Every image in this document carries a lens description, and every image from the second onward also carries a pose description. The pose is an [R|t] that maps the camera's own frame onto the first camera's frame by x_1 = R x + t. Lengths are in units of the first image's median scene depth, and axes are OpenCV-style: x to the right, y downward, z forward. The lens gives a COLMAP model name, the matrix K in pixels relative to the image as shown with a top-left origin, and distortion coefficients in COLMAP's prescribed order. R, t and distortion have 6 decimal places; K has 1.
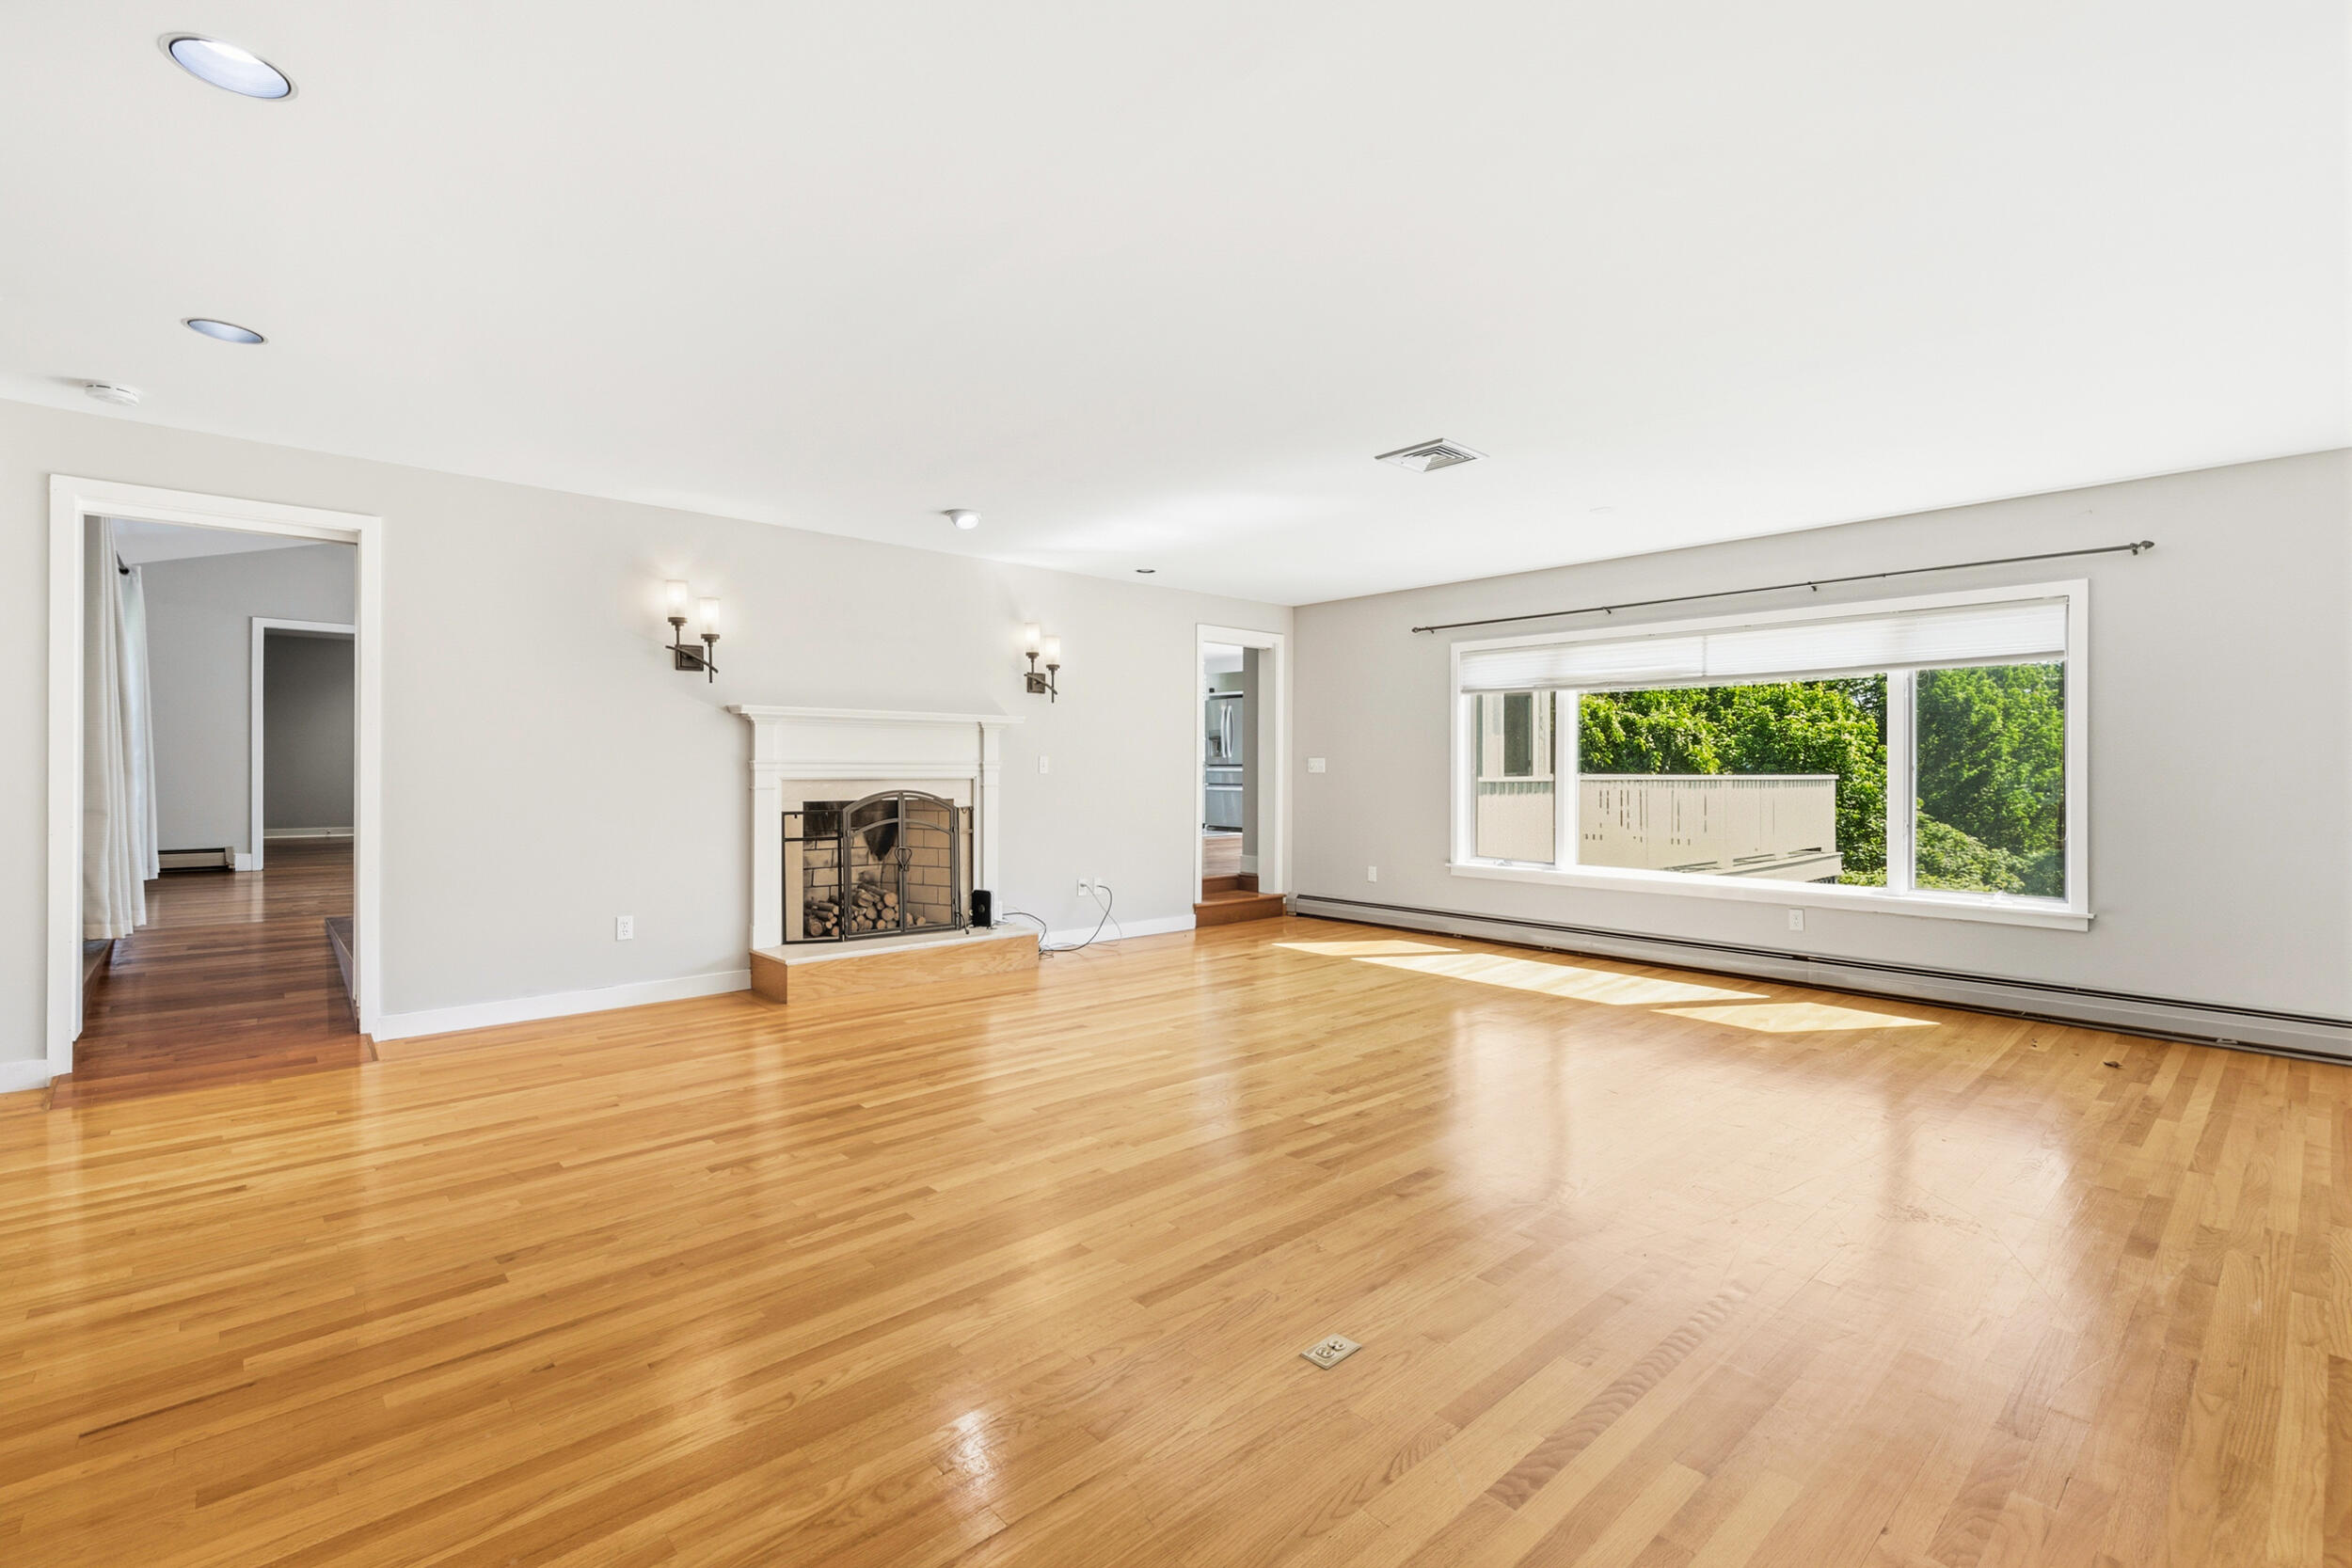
lens RADIAL K [[1042.2, 0, 1175.1], [0, 1042.2, 774.0], [0, 0, 1]] dist [0.002924, 0.000216]
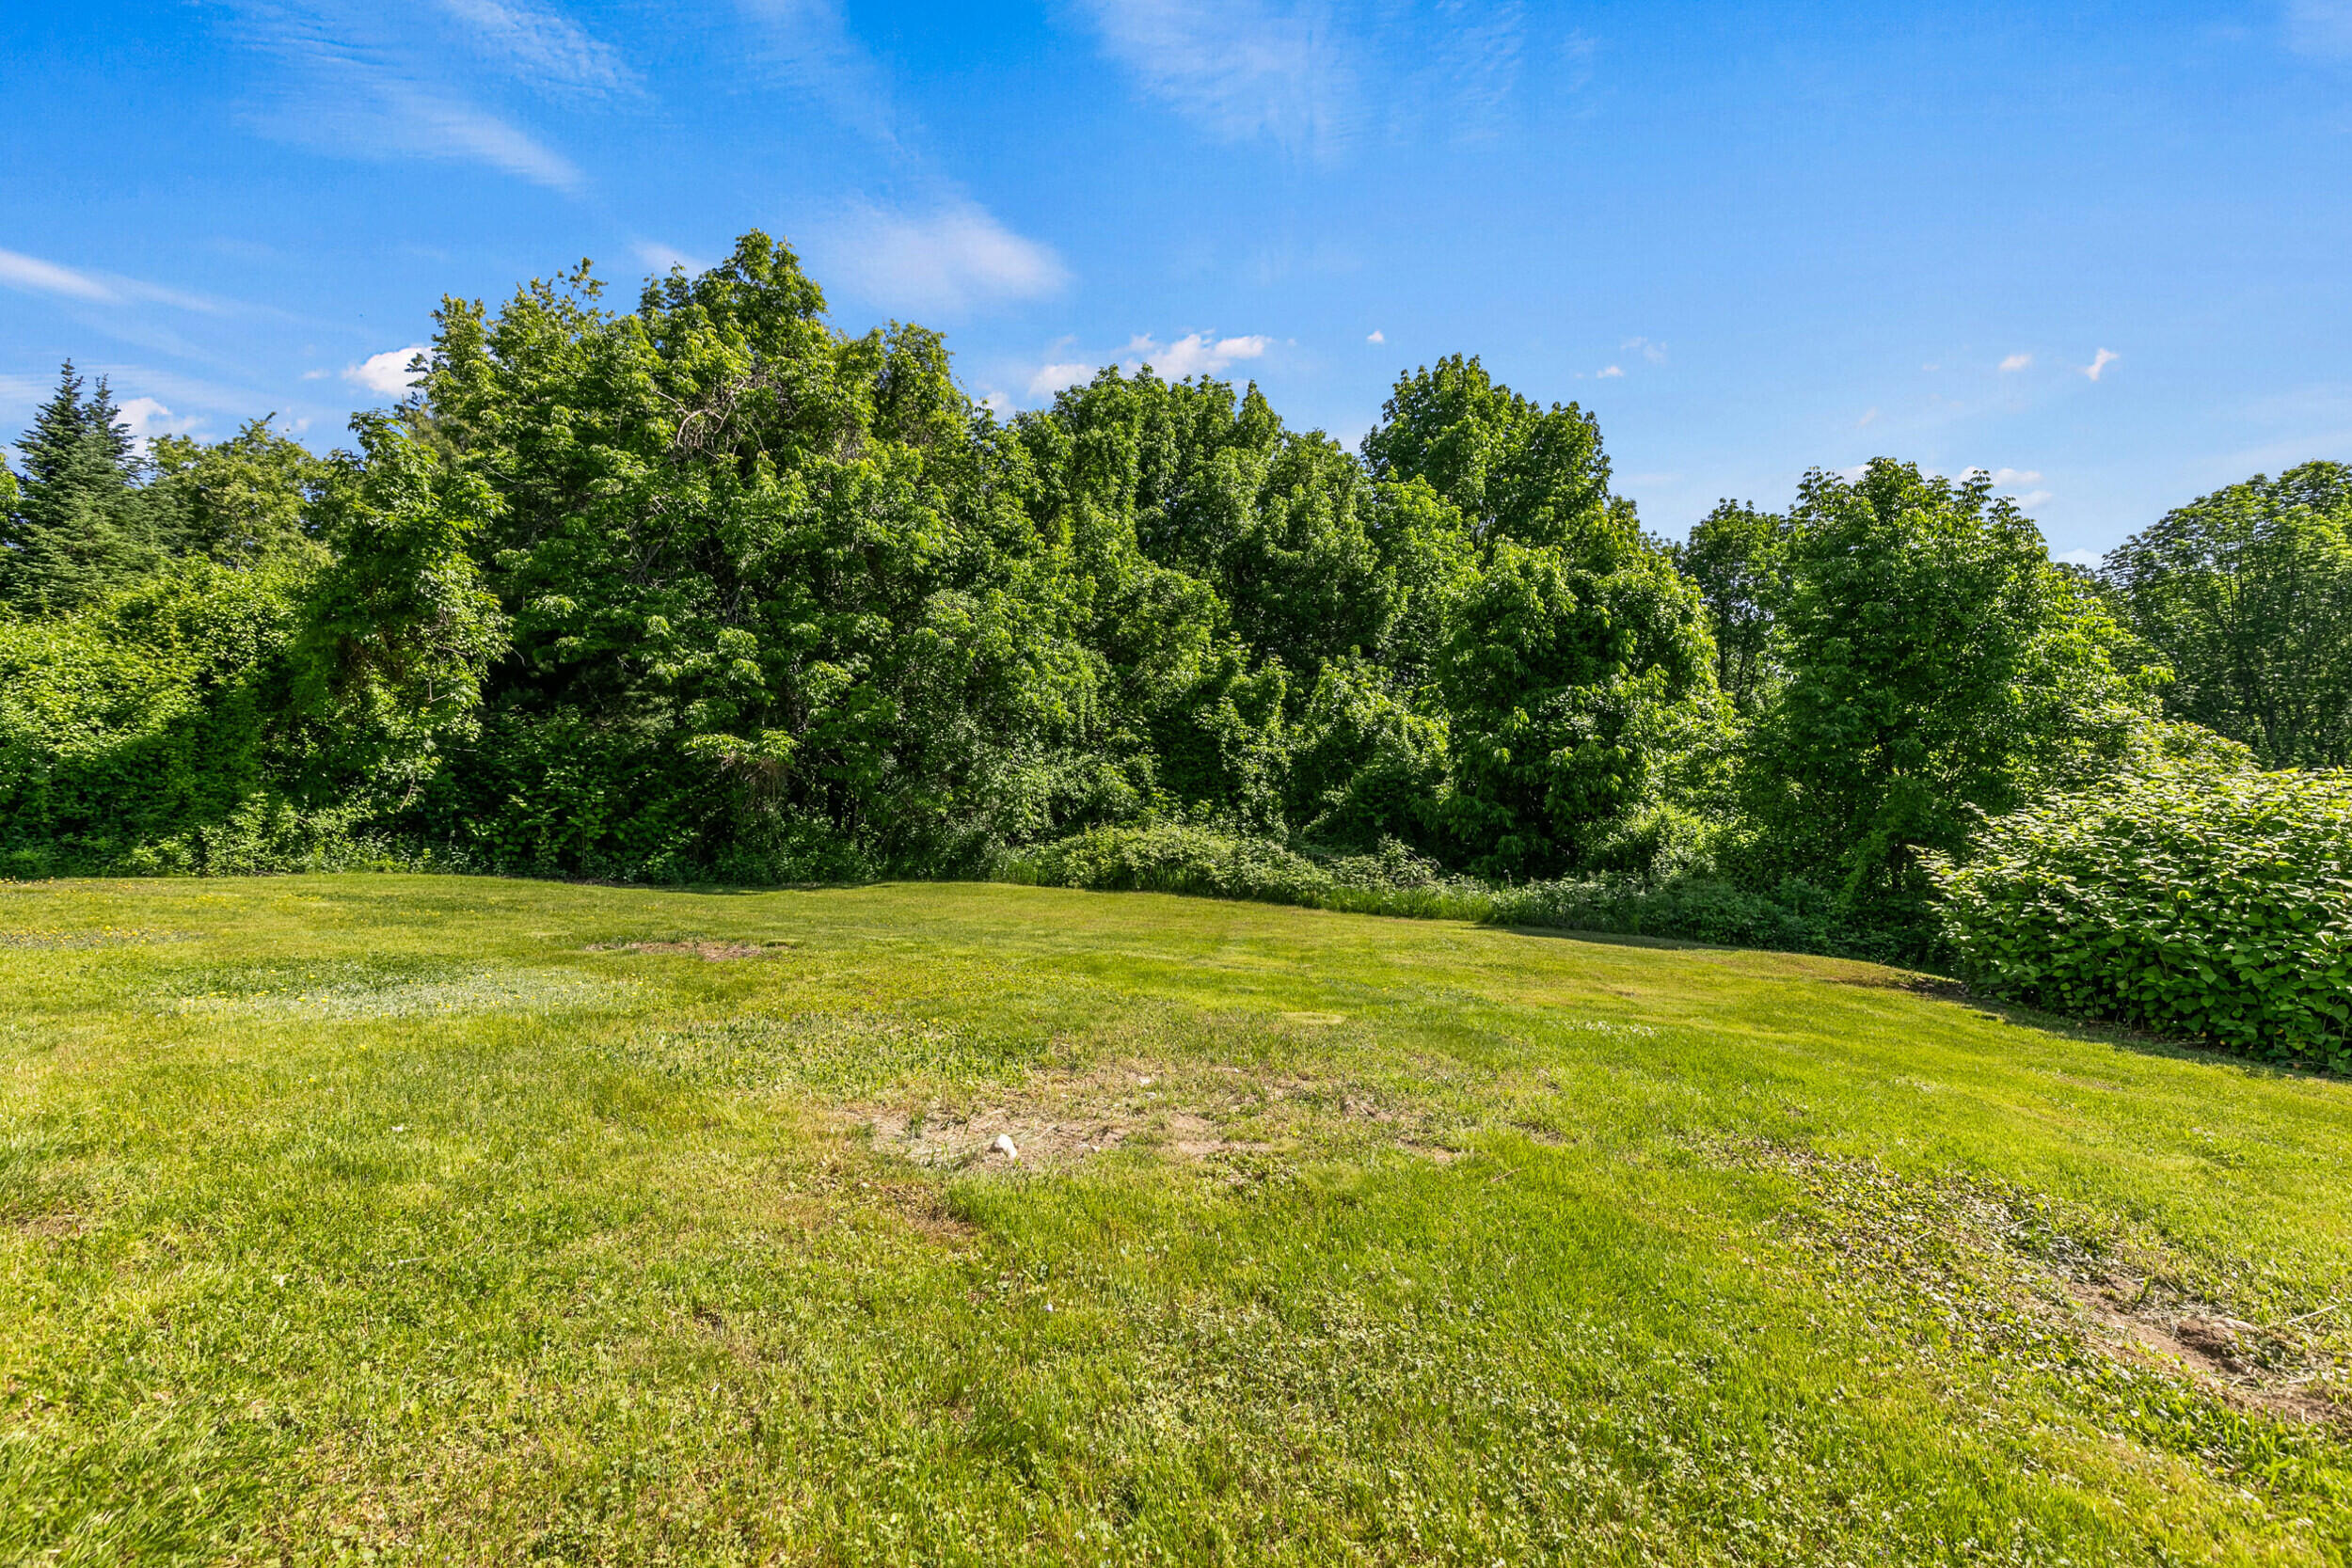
lens RADIAL K [[1042.2, 0, 1175.1], [0, 1042.2, 774.0], [0, 0, 1]] dist [0.002924, 0.000216]
pose [[0.995706, 0.001083, 0.092569, 0.147206], [-0.000248, 0.999959, -0.009038, 0.065573], [-0.092575, 0.008976, 0.995665, 0.426192]]
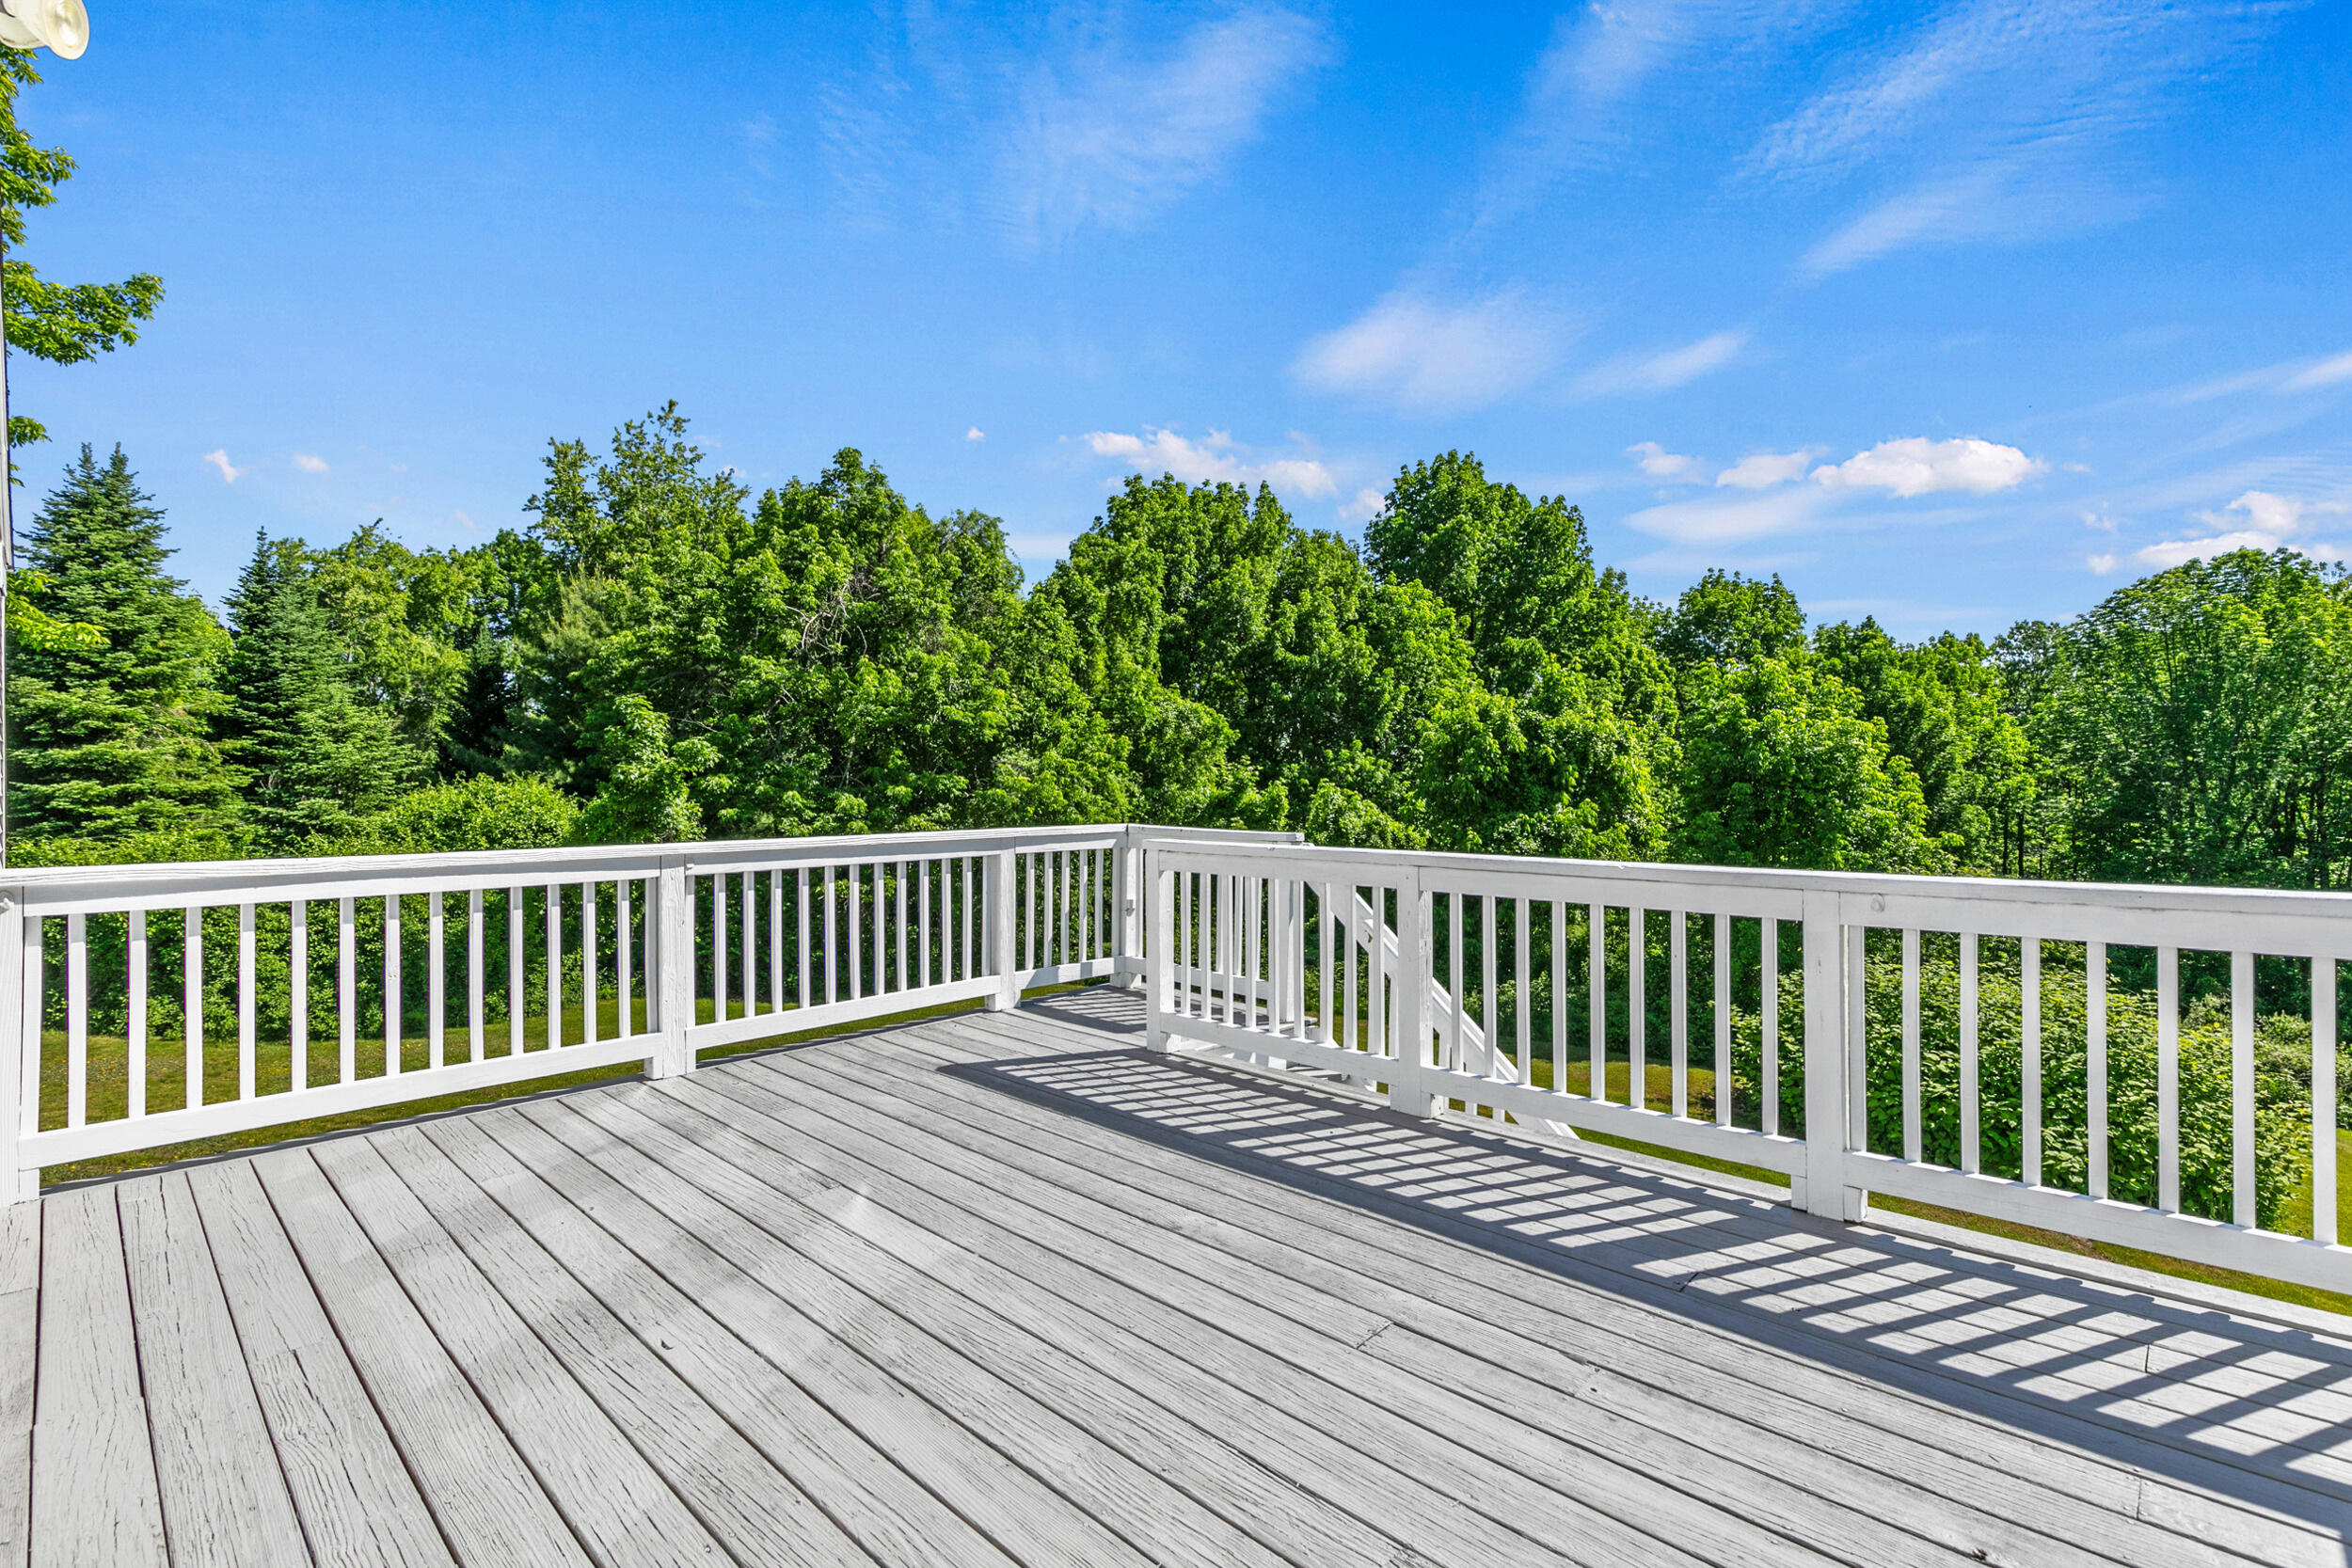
lens RADIAL K [[1072.0, 0, 1176.0], [0, 1072.0, 784.0], [0, 0, 1]] dist [0.000780, -0.000502]
pose [[0.997384, -0.008177, 0.071825, 0.136071], [0.008663, 0.999942, -0.006463, -0.005982], [-0.071768, 0.007068, 0.997396, 0.278565]]
